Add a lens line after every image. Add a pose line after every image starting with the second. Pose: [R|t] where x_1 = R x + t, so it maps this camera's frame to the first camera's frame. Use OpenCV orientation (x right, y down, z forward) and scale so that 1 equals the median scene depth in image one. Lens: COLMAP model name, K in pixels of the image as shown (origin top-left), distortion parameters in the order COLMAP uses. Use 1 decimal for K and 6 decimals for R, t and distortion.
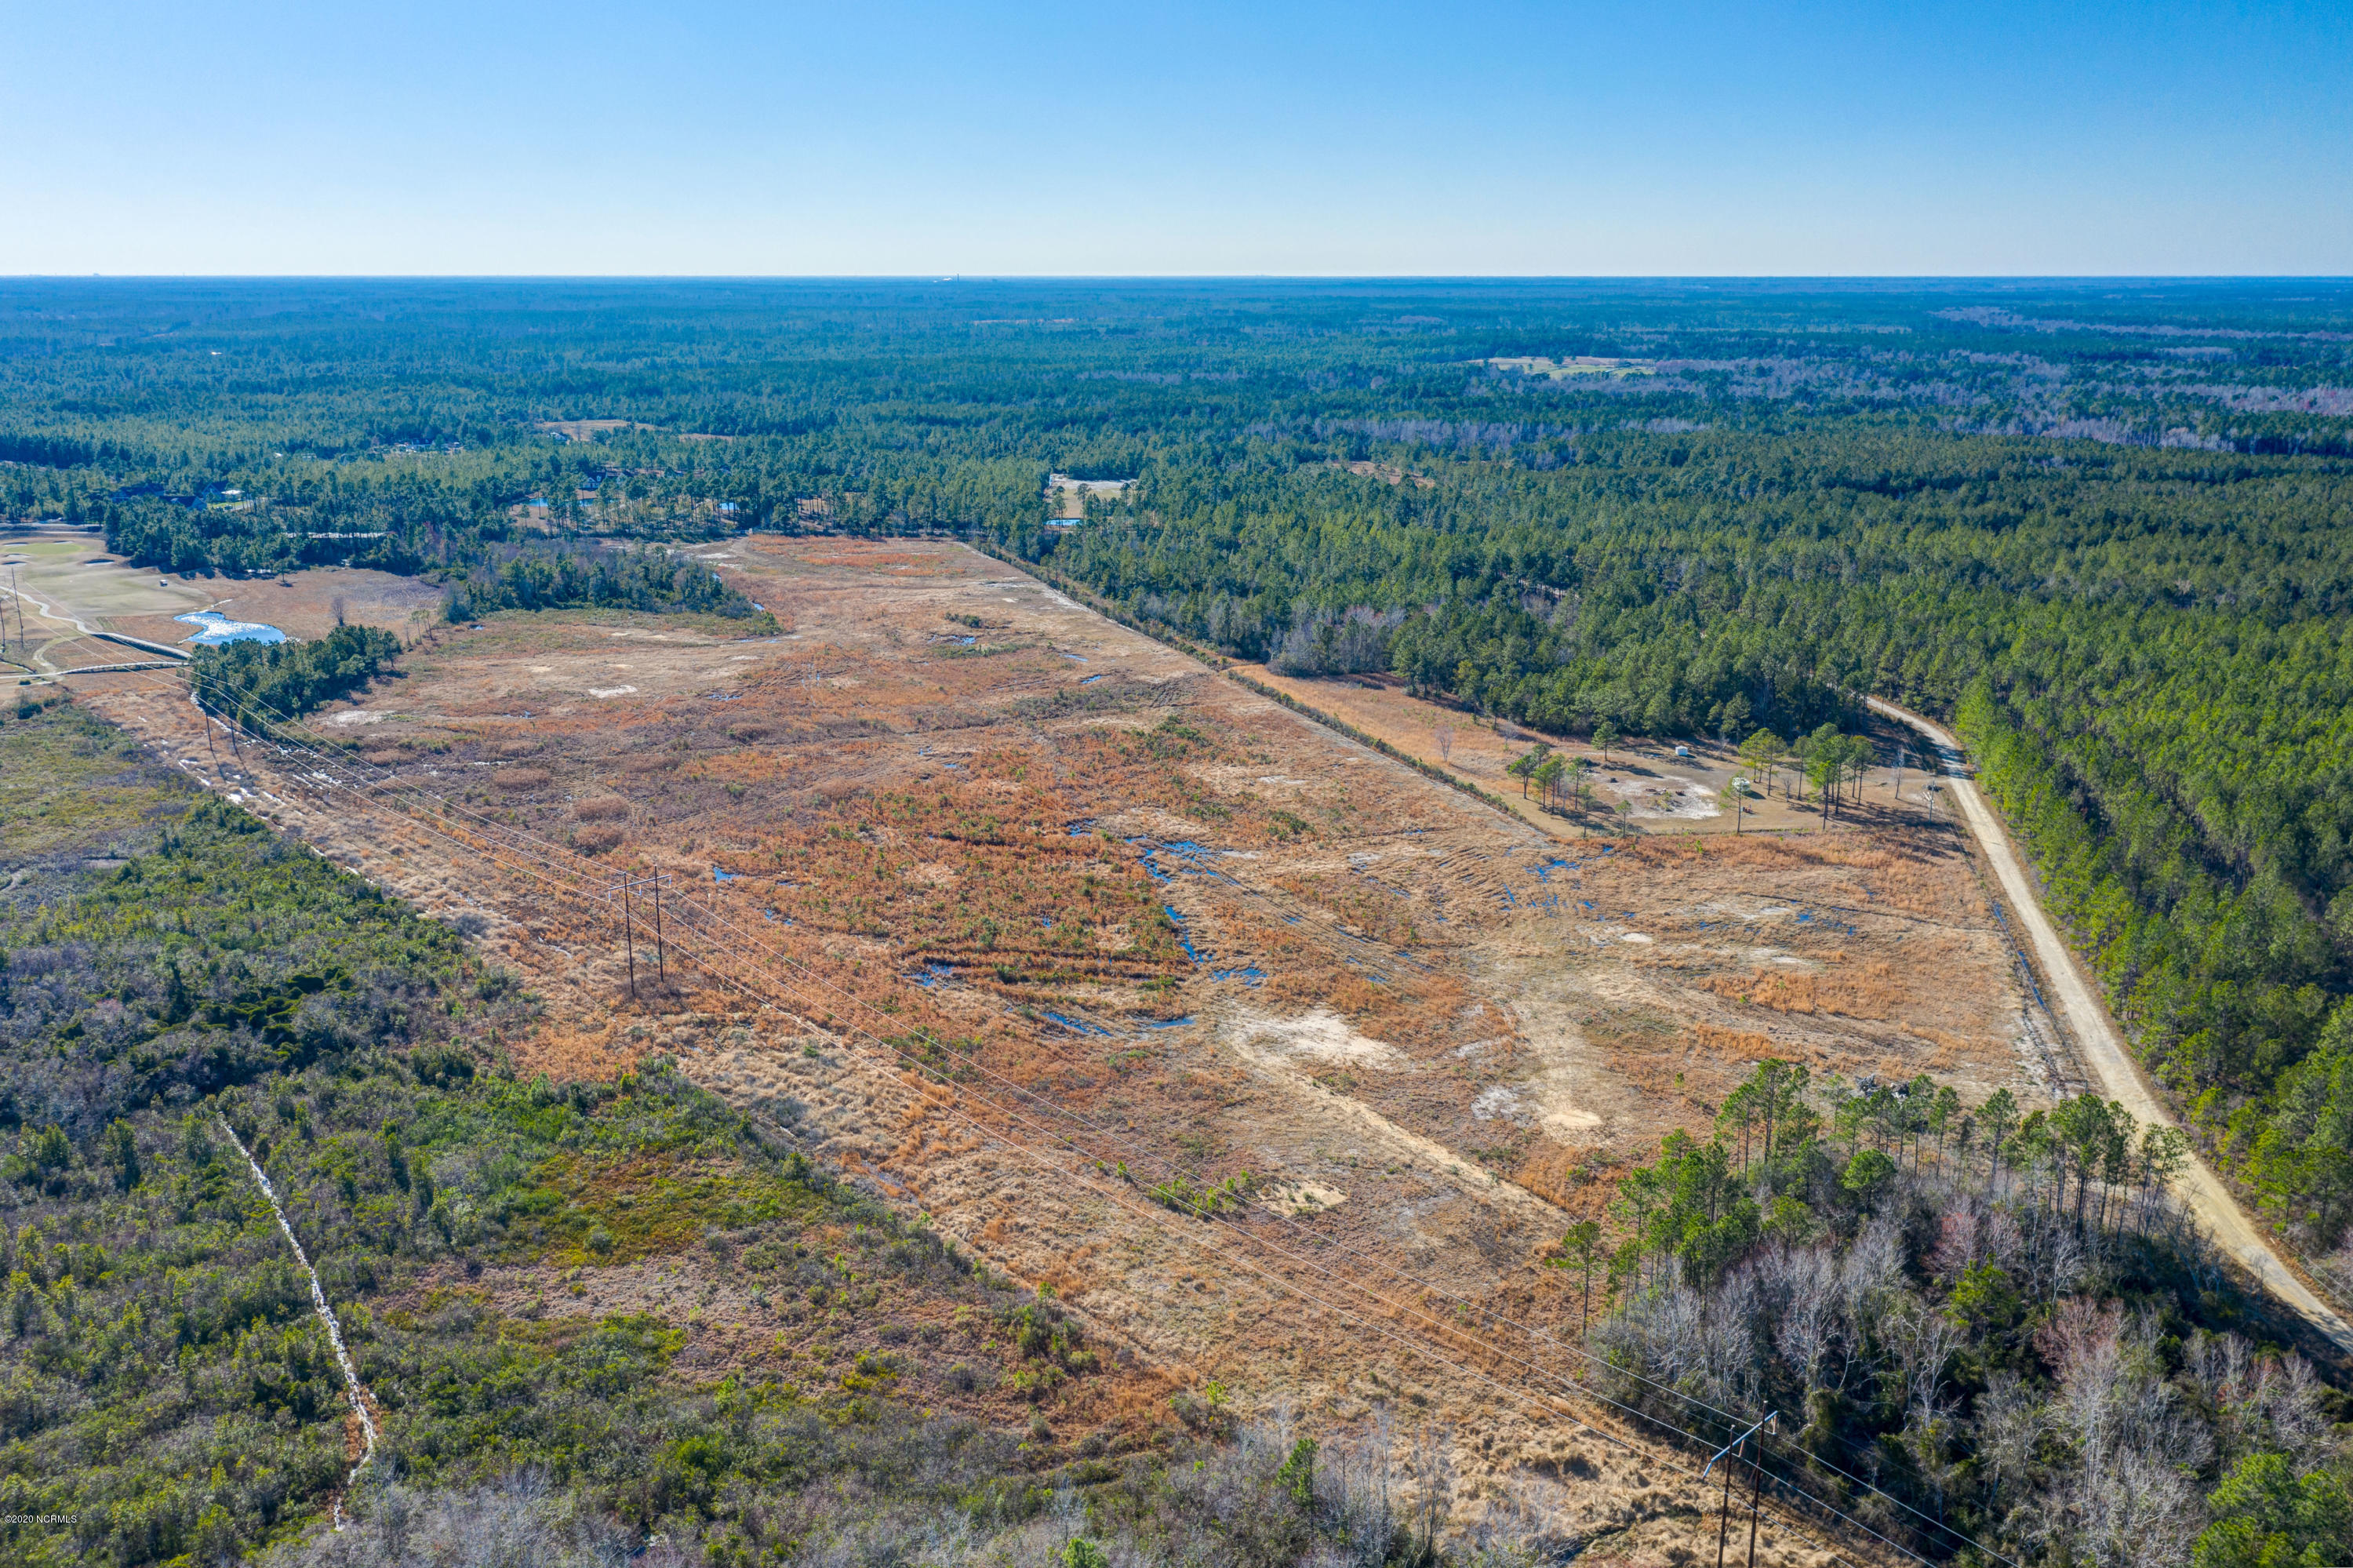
lens RADIAL K [[1895.0, 0, 1176.5], [0, 1895.0, 784.0], [0, 0, 1]] dist [-0.008459, 0.003446]
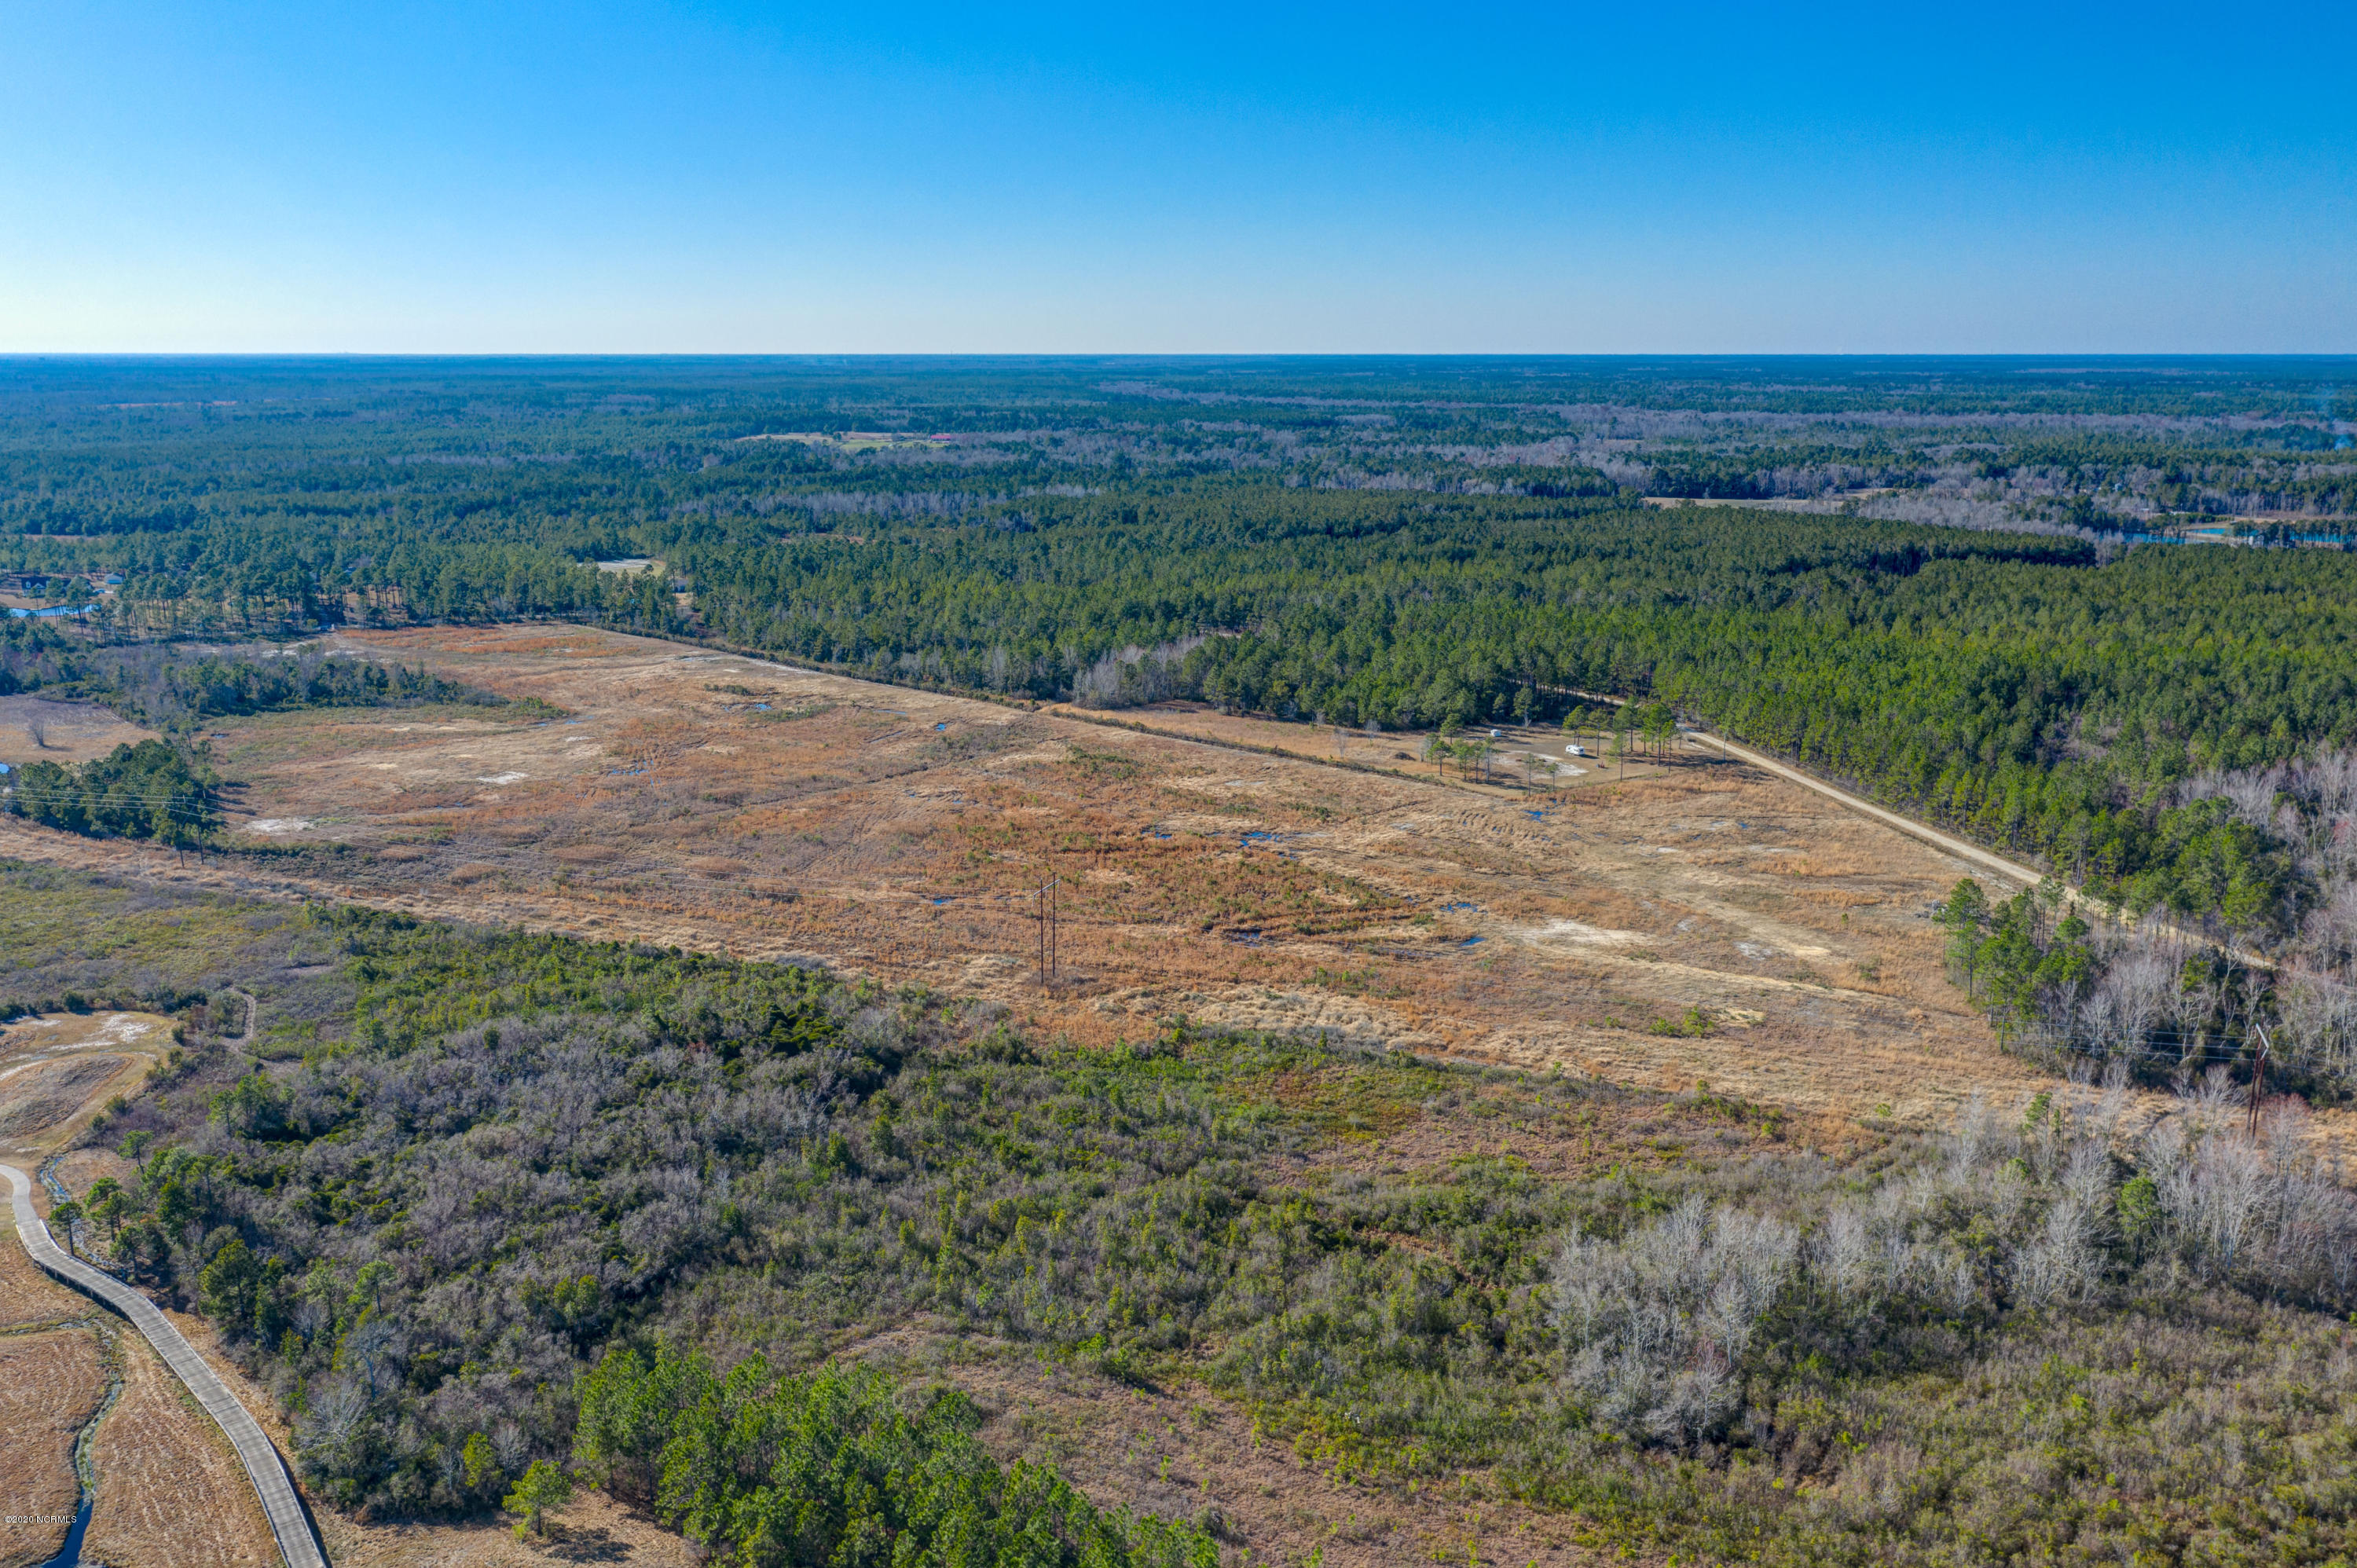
lens RADIAL K [[1901.1, 0, 1151.6], [0, 1901.1, 790.4], [0, 0, 1]] dist [0.003310, -0.002315]
pose [[0.897782, -0.098213, 0.429351, -0.413341], [0.113556, 0.993479, -0.010192, 0.006413], [-0.425551, 0.057906, 0.903080, -0.048658]]
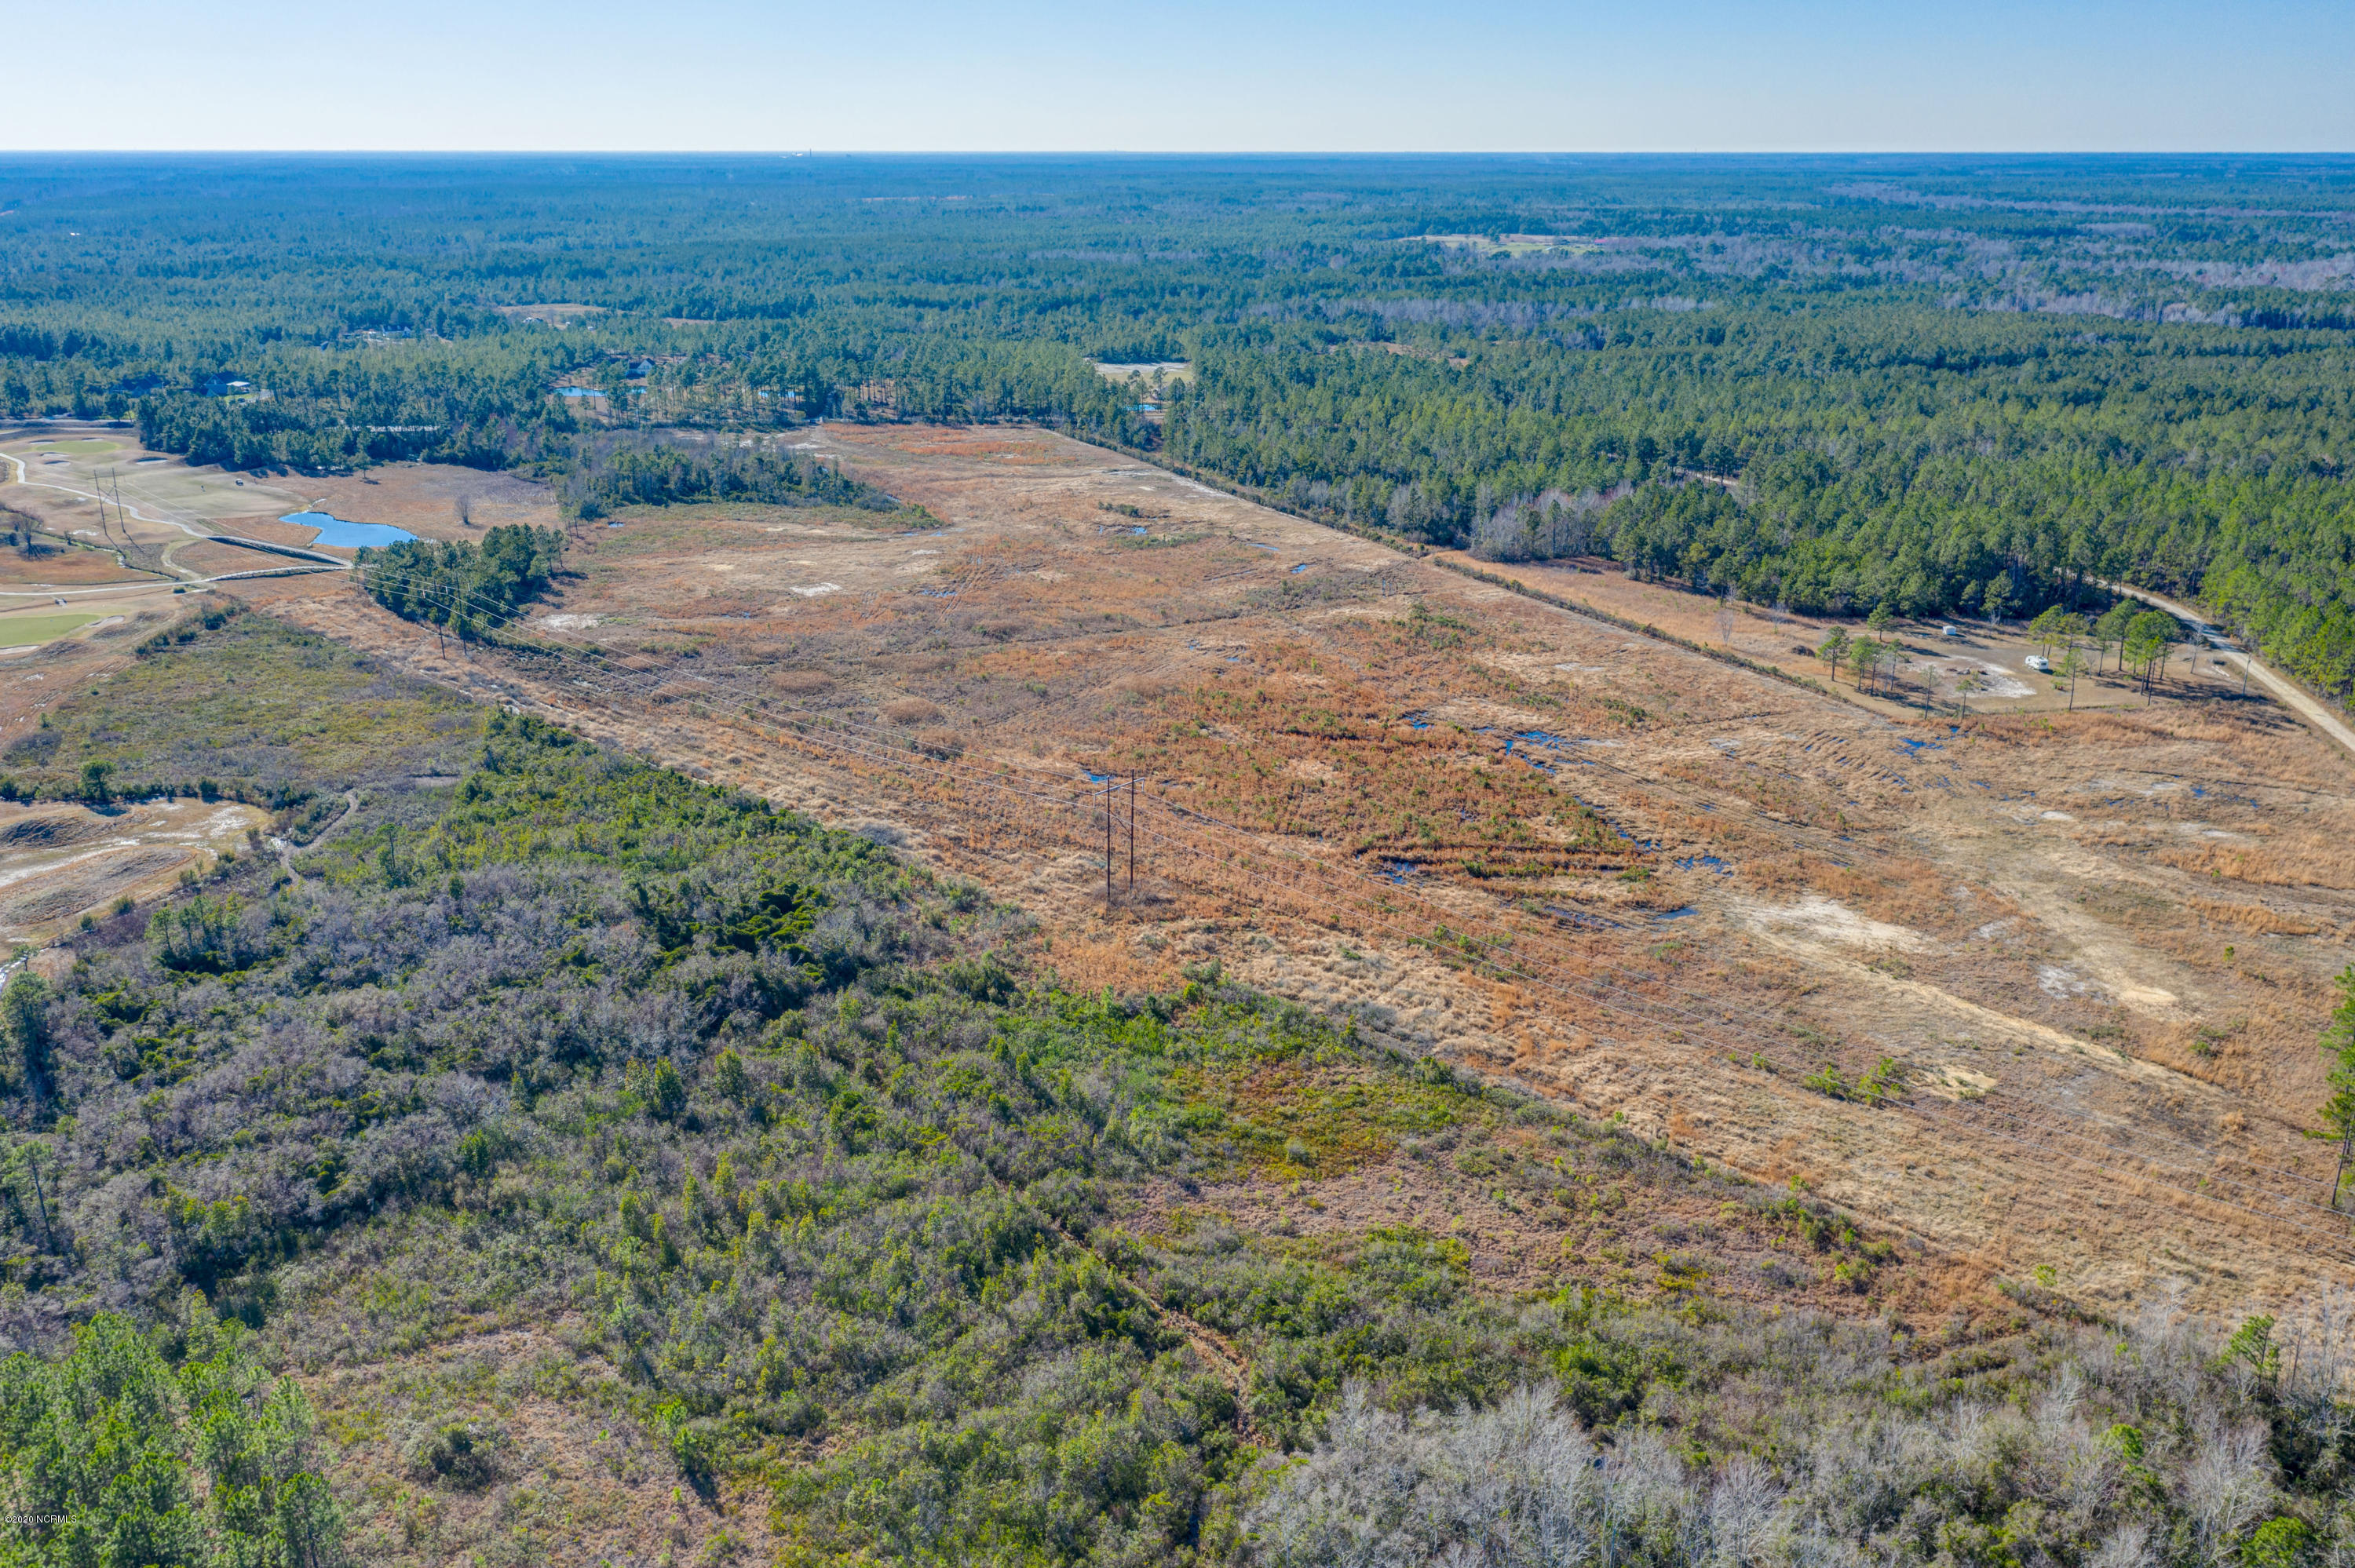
lens RADIAL K [[1896.3, 0, 1177.5], [0, 1896.3, 784.0], [0, 0, 1]] dist [-0.008459, 0.003446]
pose [[0.996461, -0.025632, 0.080049, -0.189977], [0.020760, 0.997915, 0.061114, -0.004939], [-0.081449, -0.059236, 0.994916, 0.016480]]
